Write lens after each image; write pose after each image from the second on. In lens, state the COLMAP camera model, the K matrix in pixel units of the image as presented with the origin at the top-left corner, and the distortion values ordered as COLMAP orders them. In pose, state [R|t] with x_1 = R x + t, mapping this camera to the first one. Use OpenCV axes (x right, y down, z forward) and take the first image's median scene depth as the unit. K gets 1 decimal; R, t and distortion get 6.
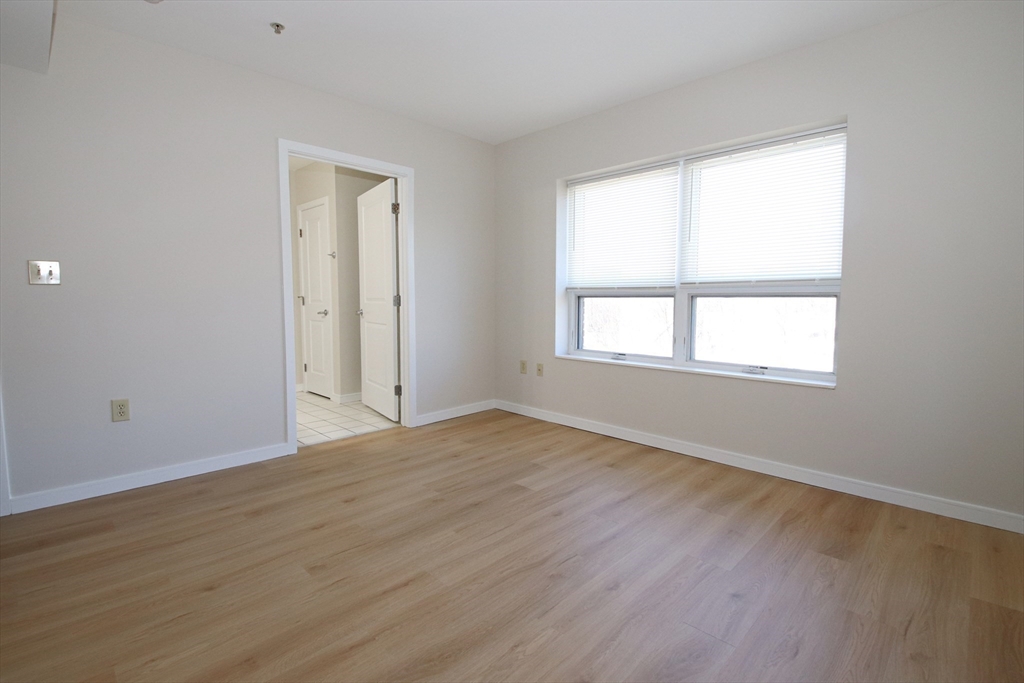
lens RADIAL K [[475.0, 0, 508.4], [0, 475.0, 330.7], [0, 0, 1]] dist [0.021527, -0.023116]
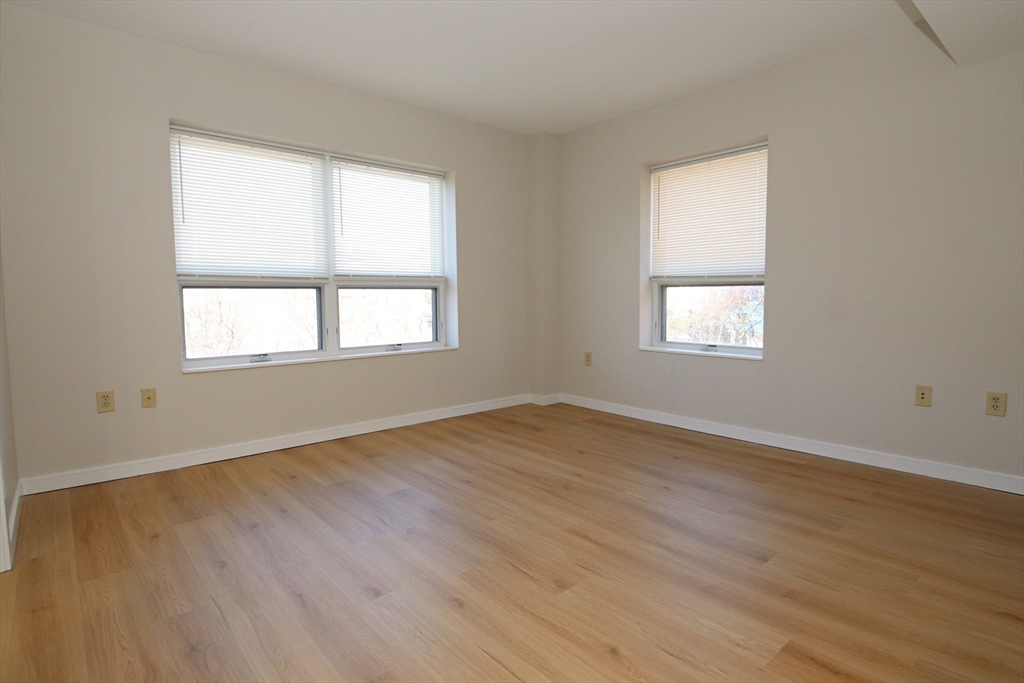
lens RADIAL K [[519.8, 0, 509.6], [0, 519.8, 328.1], [0, 0, 1]] dist [0.001961, 0.000035]
pose [[0.077270, -0.059981, 0.995204, -0.759553], [0.076382, 0.995611, 0.054075, -0.017772], [-0.994080, 0.071837, 0.081512, 0.559945]]
